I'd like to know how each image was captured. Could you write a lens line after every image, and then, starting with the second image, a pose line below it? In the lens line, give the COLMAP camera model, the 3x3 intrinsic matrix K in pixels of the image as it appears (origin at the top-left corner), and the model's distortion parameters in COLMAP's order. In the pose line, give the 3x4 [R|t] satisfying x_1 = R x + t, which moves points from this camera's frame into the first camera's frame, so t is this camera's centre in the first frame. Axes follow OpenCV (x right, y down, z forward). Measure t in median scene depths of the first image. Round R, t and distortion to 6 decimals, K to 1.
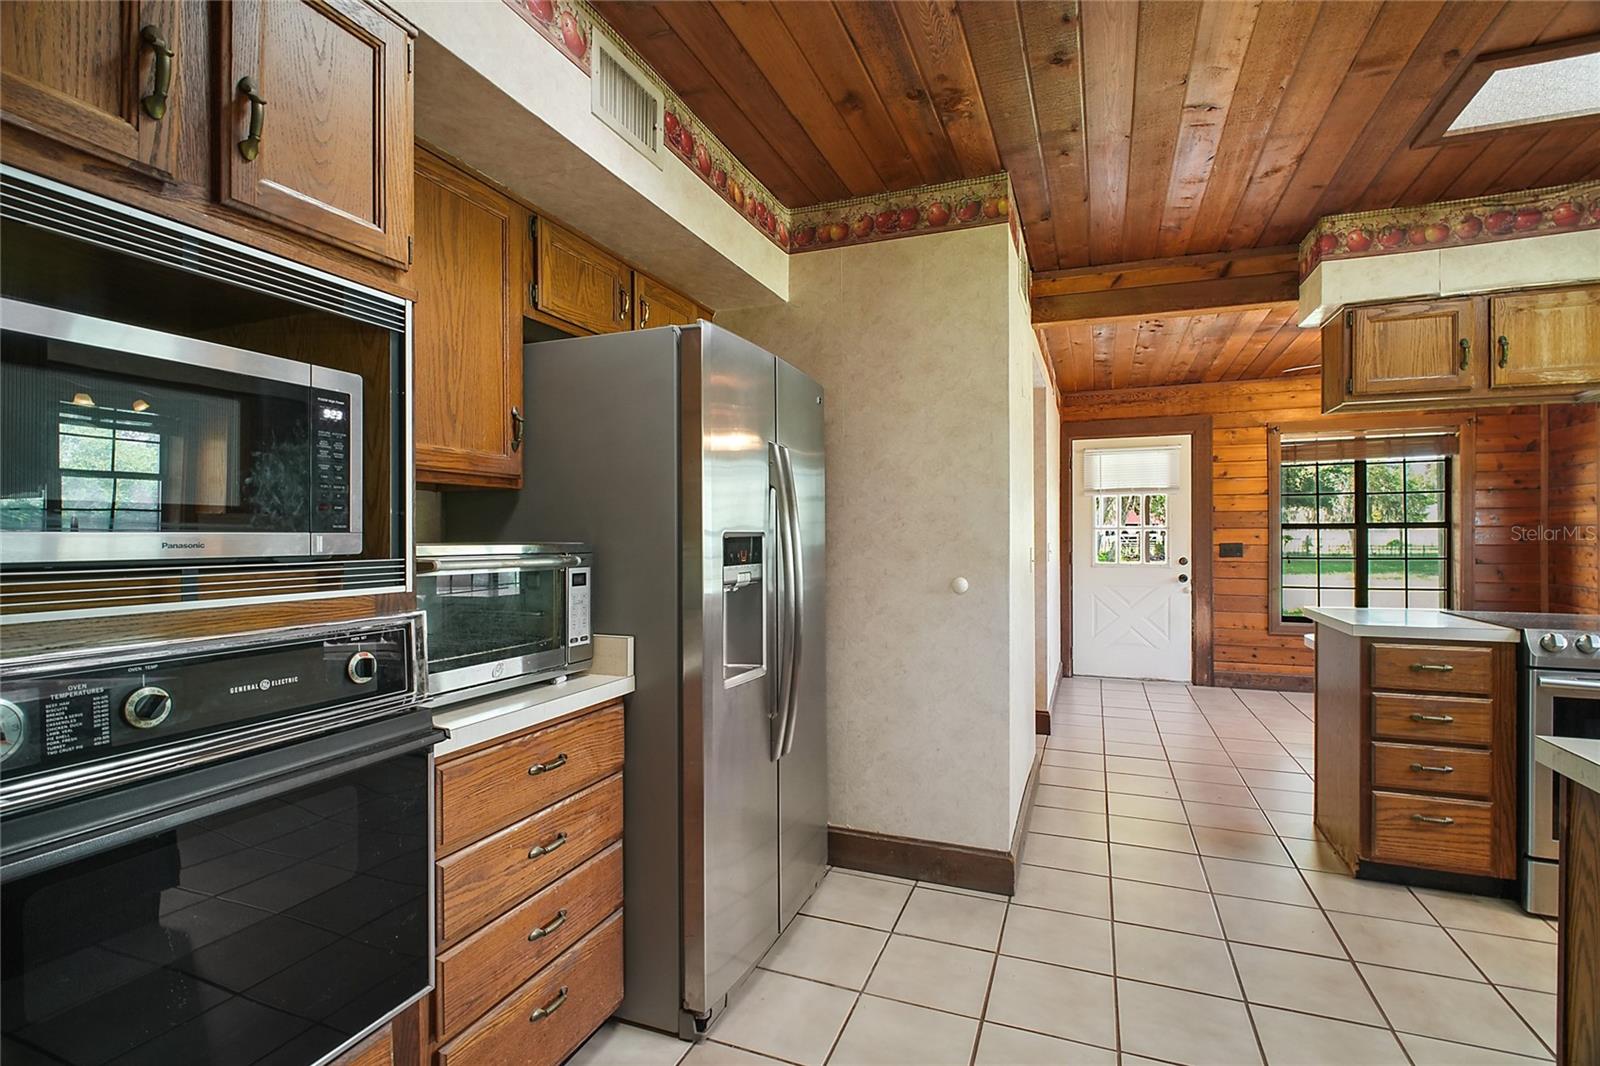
lens RADIAL K [[743.8, 0, 795.2], [0, 743.8, 535.8], [0, 0, 1]] dist [0.004854, -0.010932]
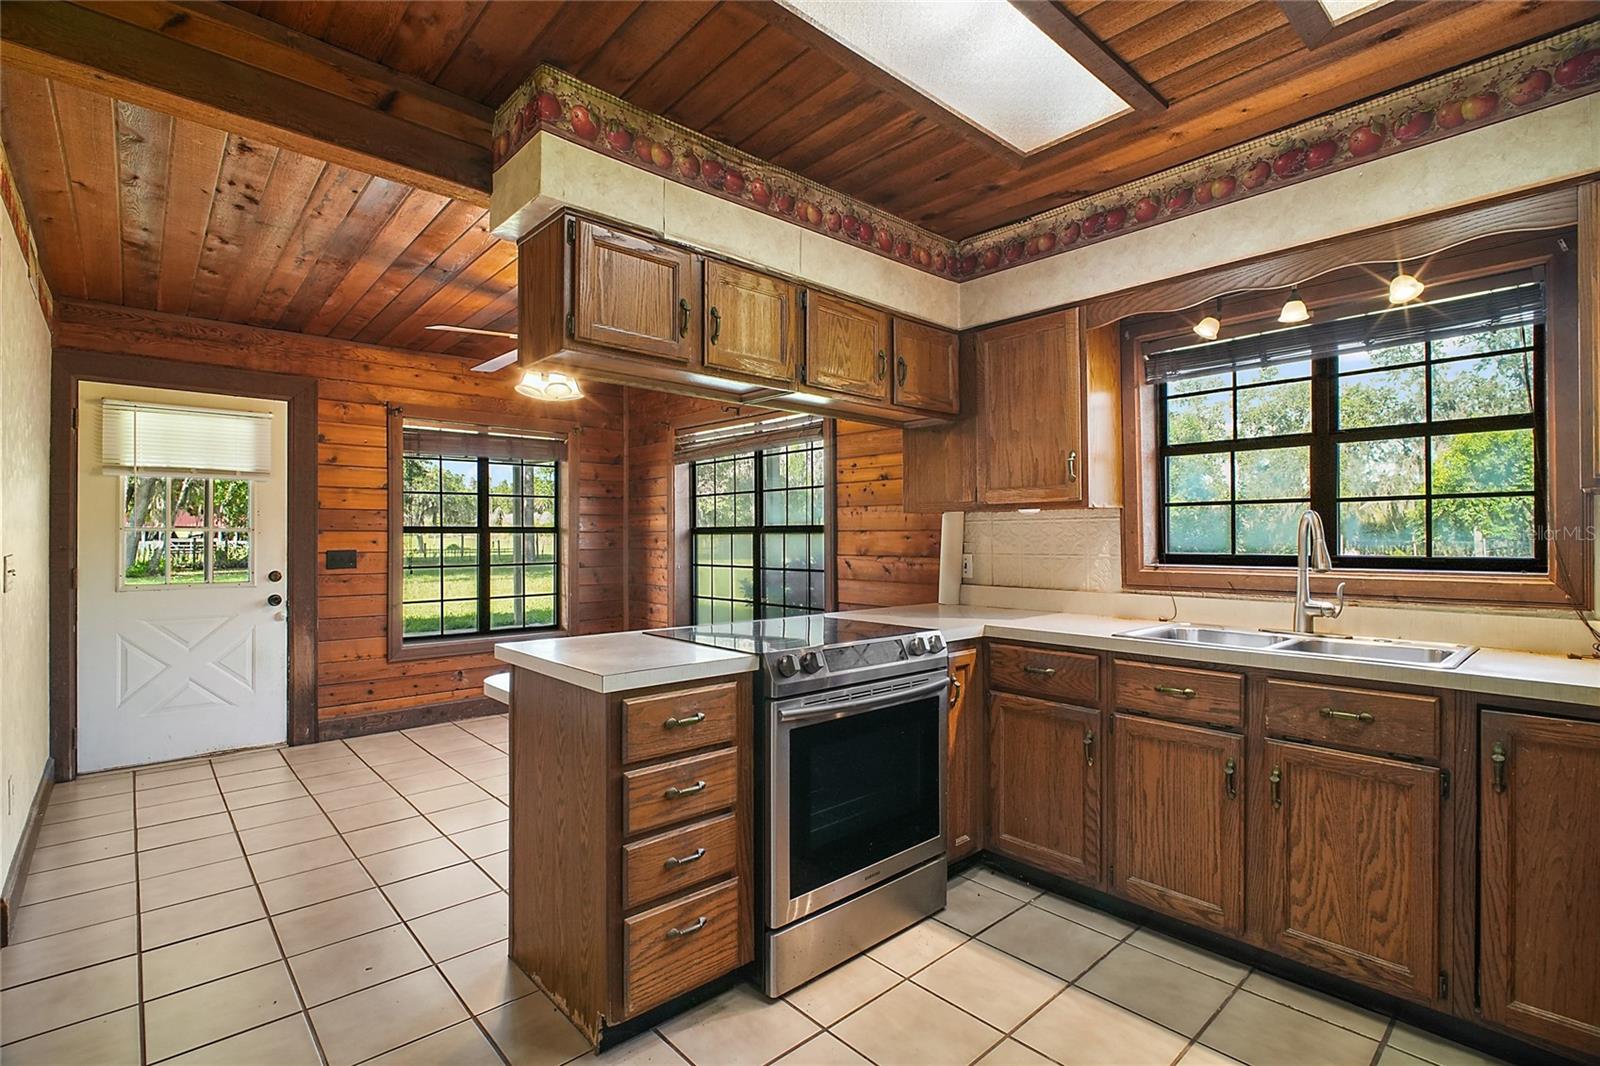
lens RADIAL K [[743.8, 0, 795.2], [0, 743.8, 535.8], [0, 0, 1]] dist [0.004854, -0.010932]
pose [[0.440208, 0.006503, 0.897872, 0.113327], [-0.000414, 0.999975, -0.007040, 0.000091], [-0.897896, 0.002727, 0.440200, 0.268906]]
